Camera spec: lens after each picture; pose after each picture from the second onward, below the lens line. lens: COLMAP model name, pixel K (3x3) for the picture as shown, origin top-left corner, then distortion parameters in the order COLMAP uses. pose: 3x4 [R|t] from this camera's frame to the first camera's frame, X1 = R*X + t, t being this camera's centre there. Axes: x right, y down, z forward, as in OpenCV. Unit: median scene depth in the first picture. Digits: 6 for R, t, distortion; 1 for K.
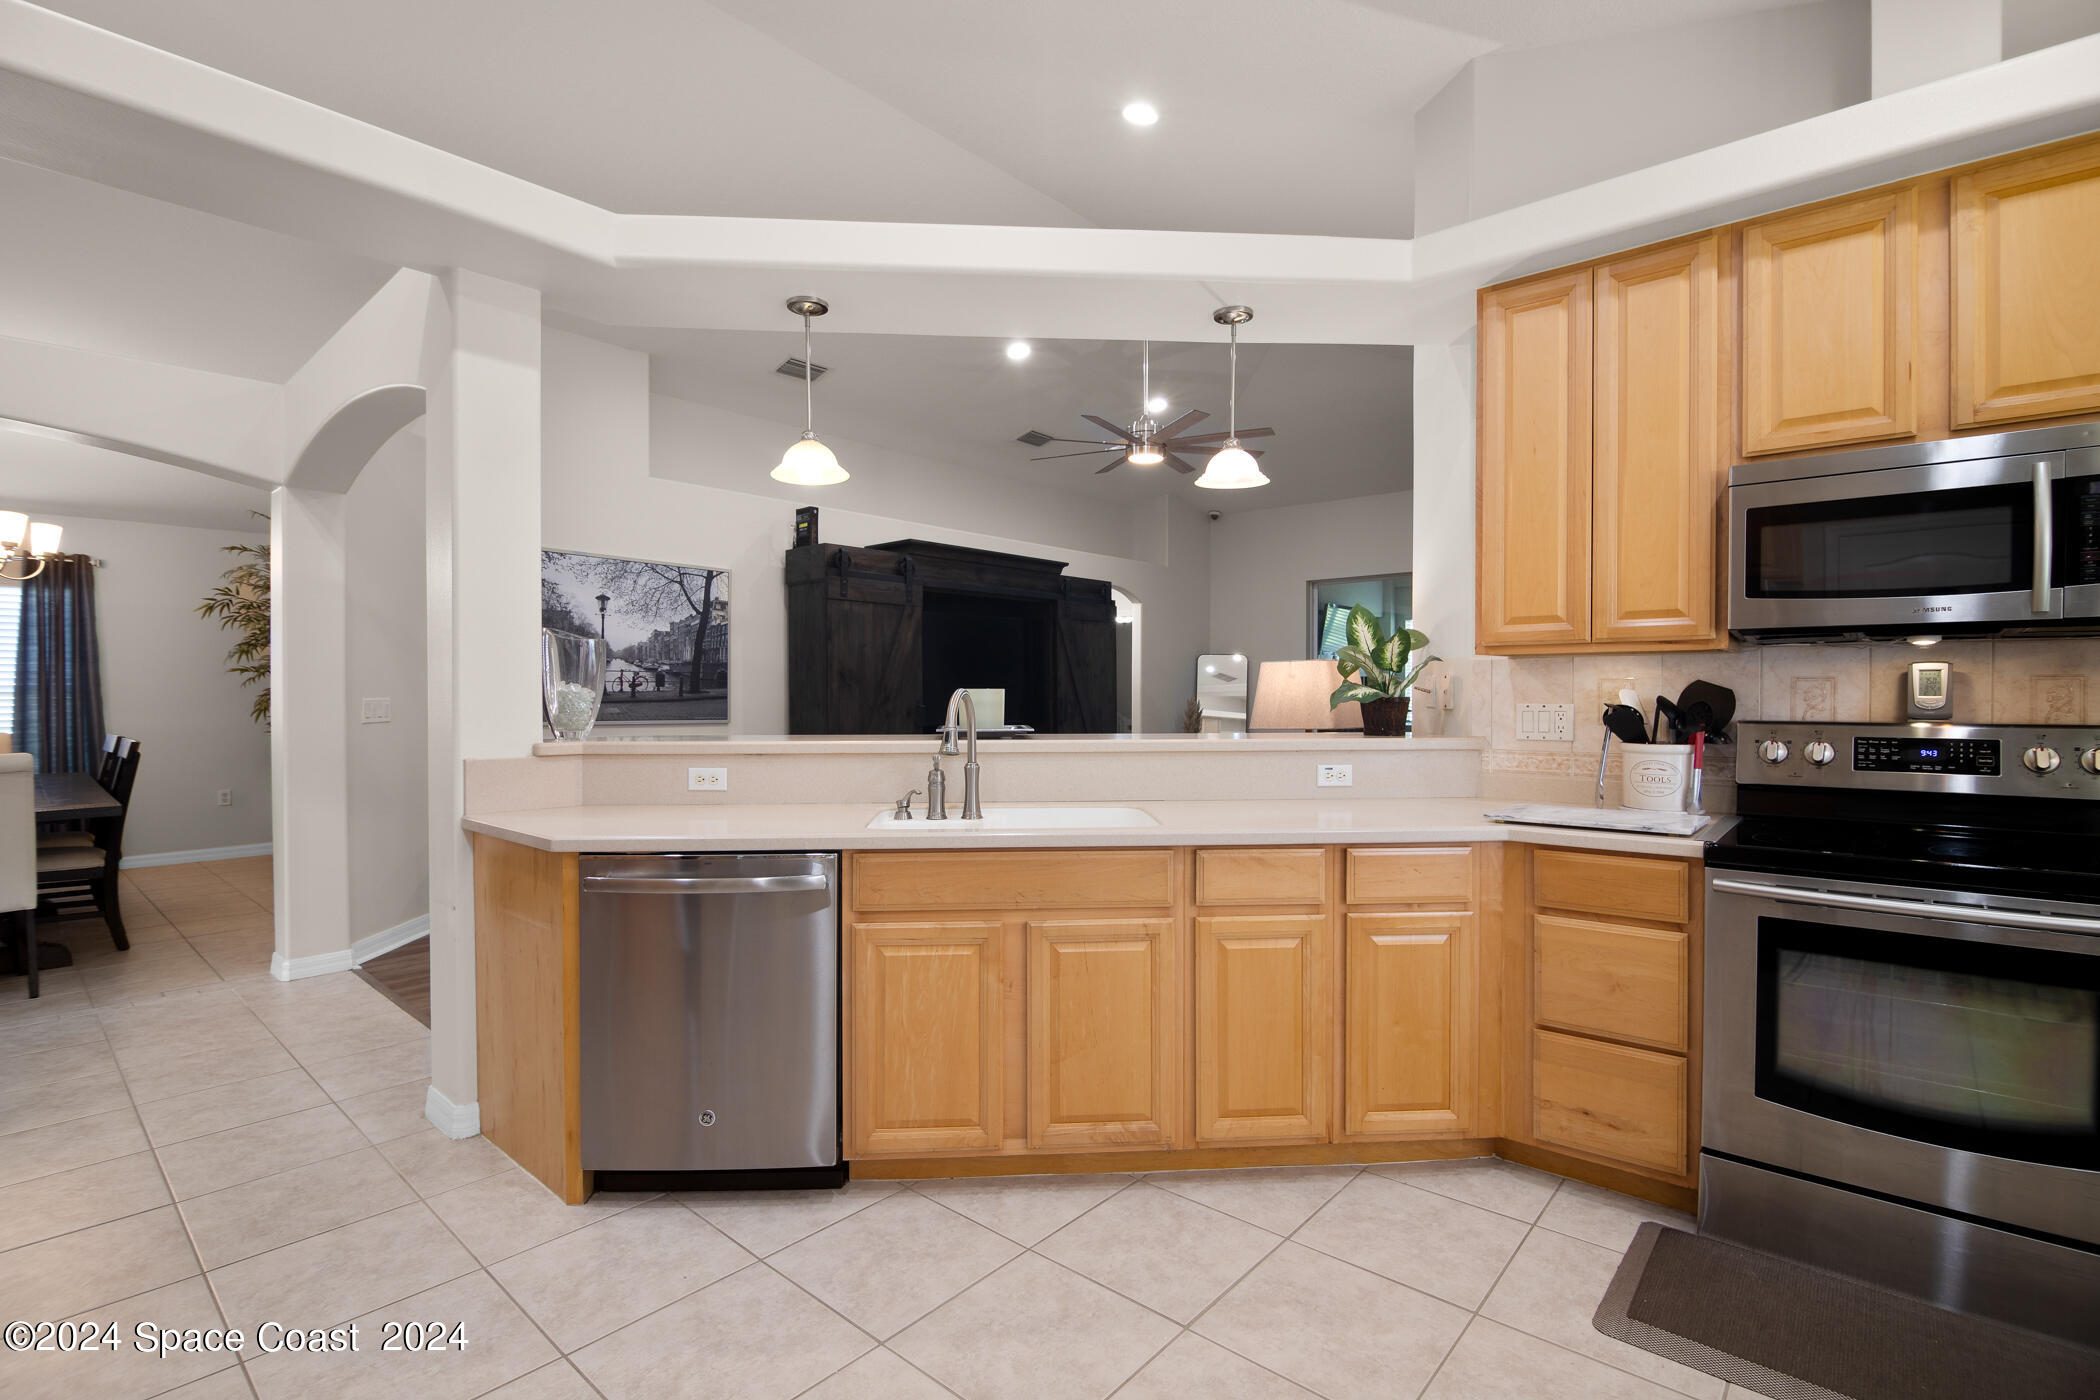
lens RADIAL K [[973.9, 0, 1054.4], [0, 973.9, 689.4], [0, 0, 1]] dist [-0.000414, -0.011666]
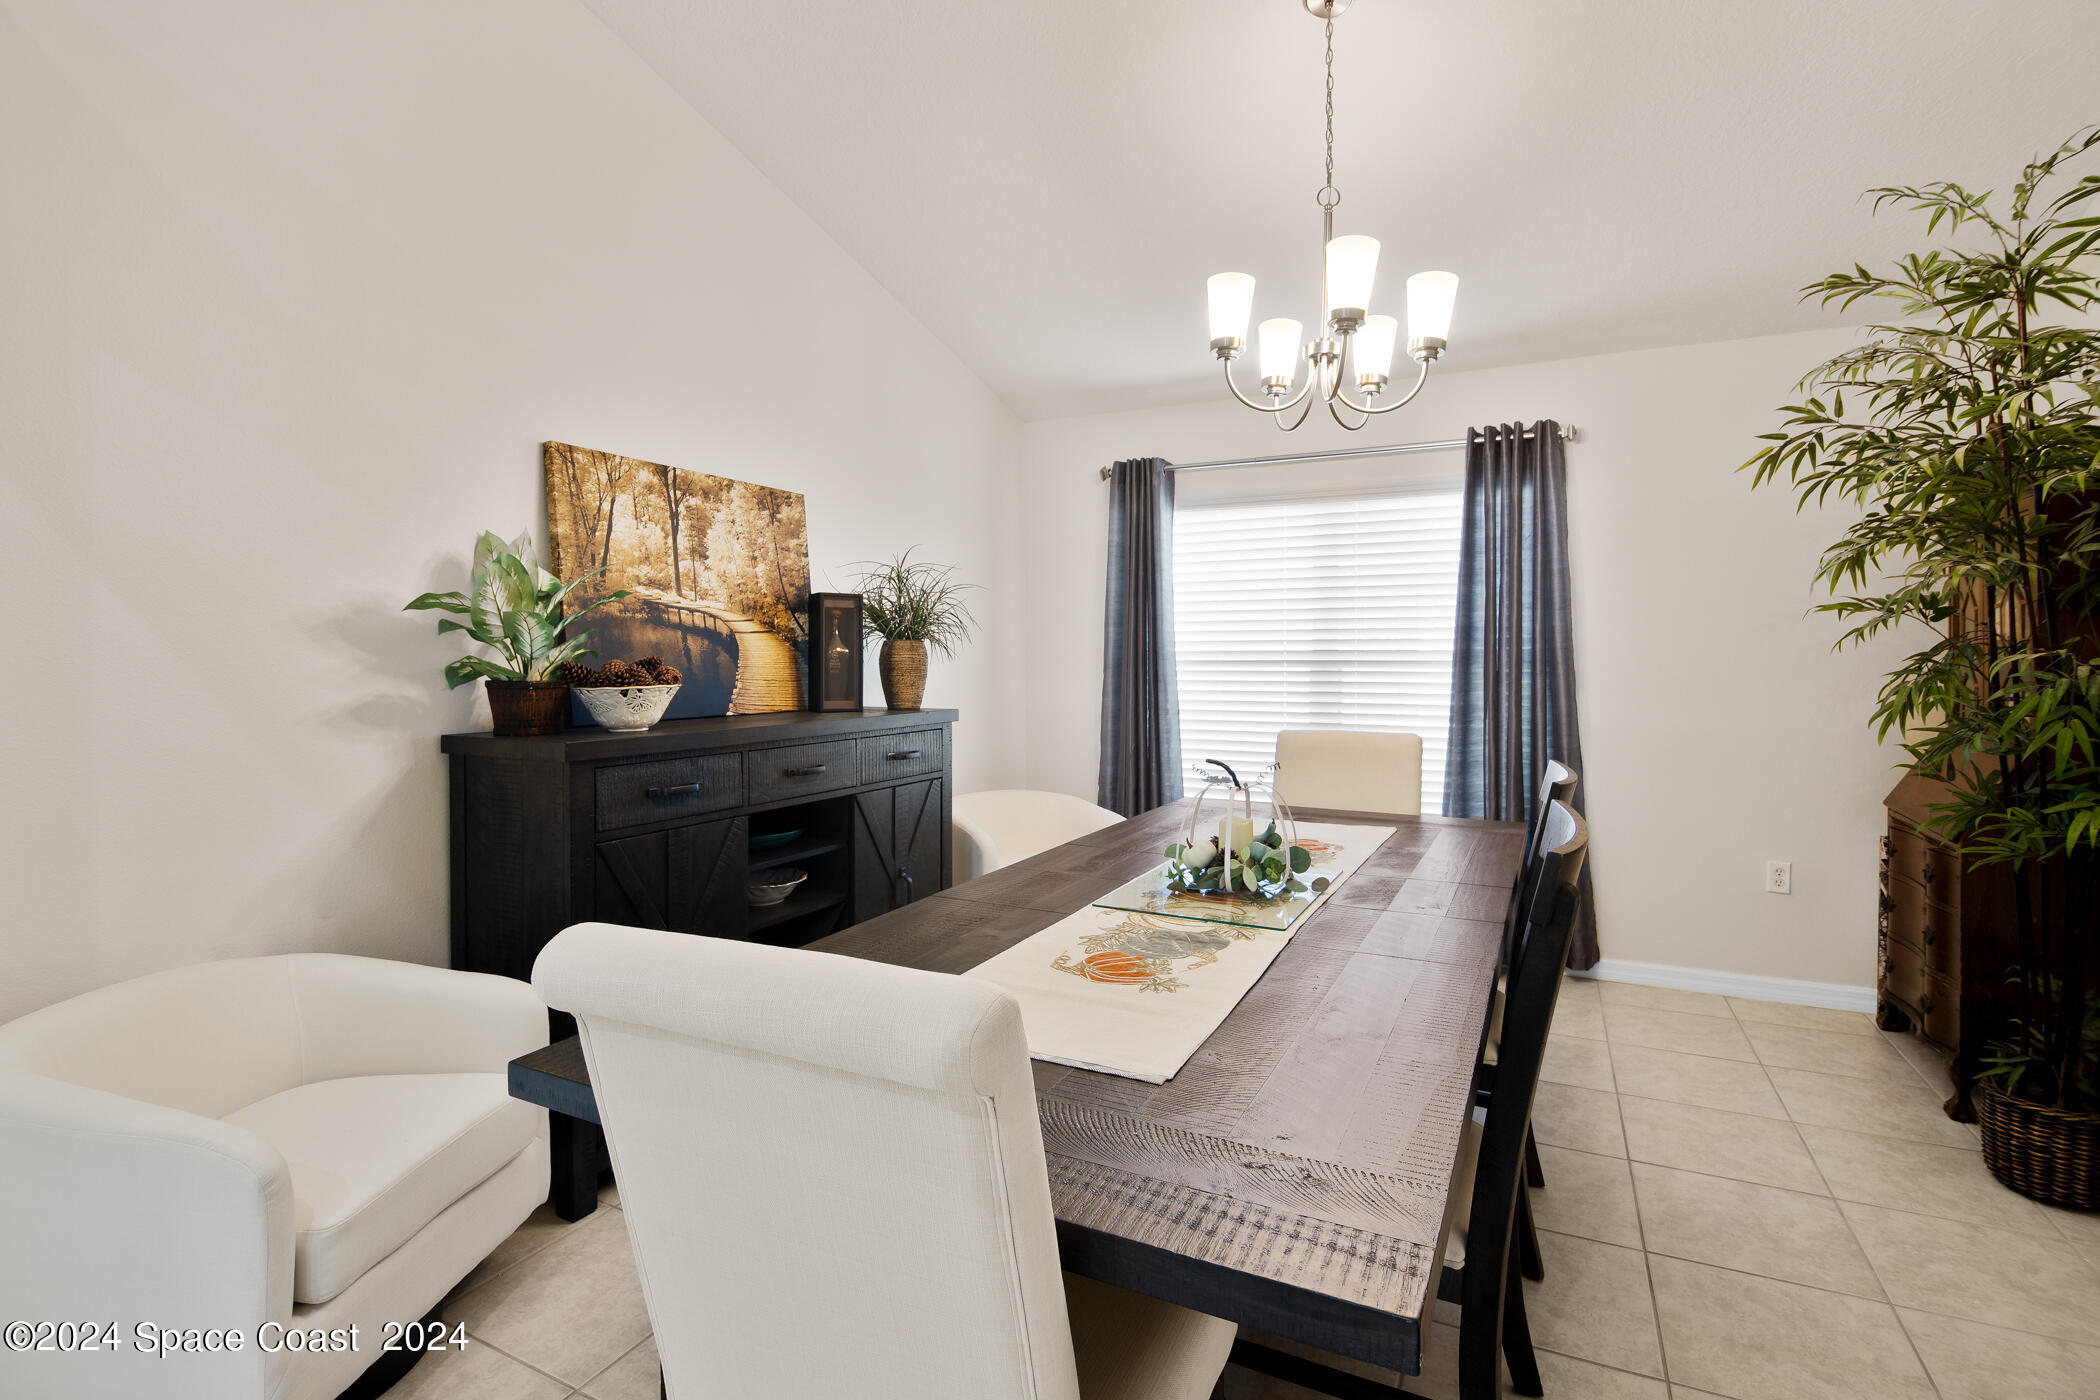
lens RADIAL K [[973.9, 0, 1054.4], [0, 973.9, 689.4], [0, 0, 1]] dist [-0.000414, -0.011666]
pose [[0.250651, 0.030538, -0.967596, -0.317824], [0.003440, 0.999468, 0.032435, -0.000139], [0.968071, -0.011458, 0.250413, 0.347961]]
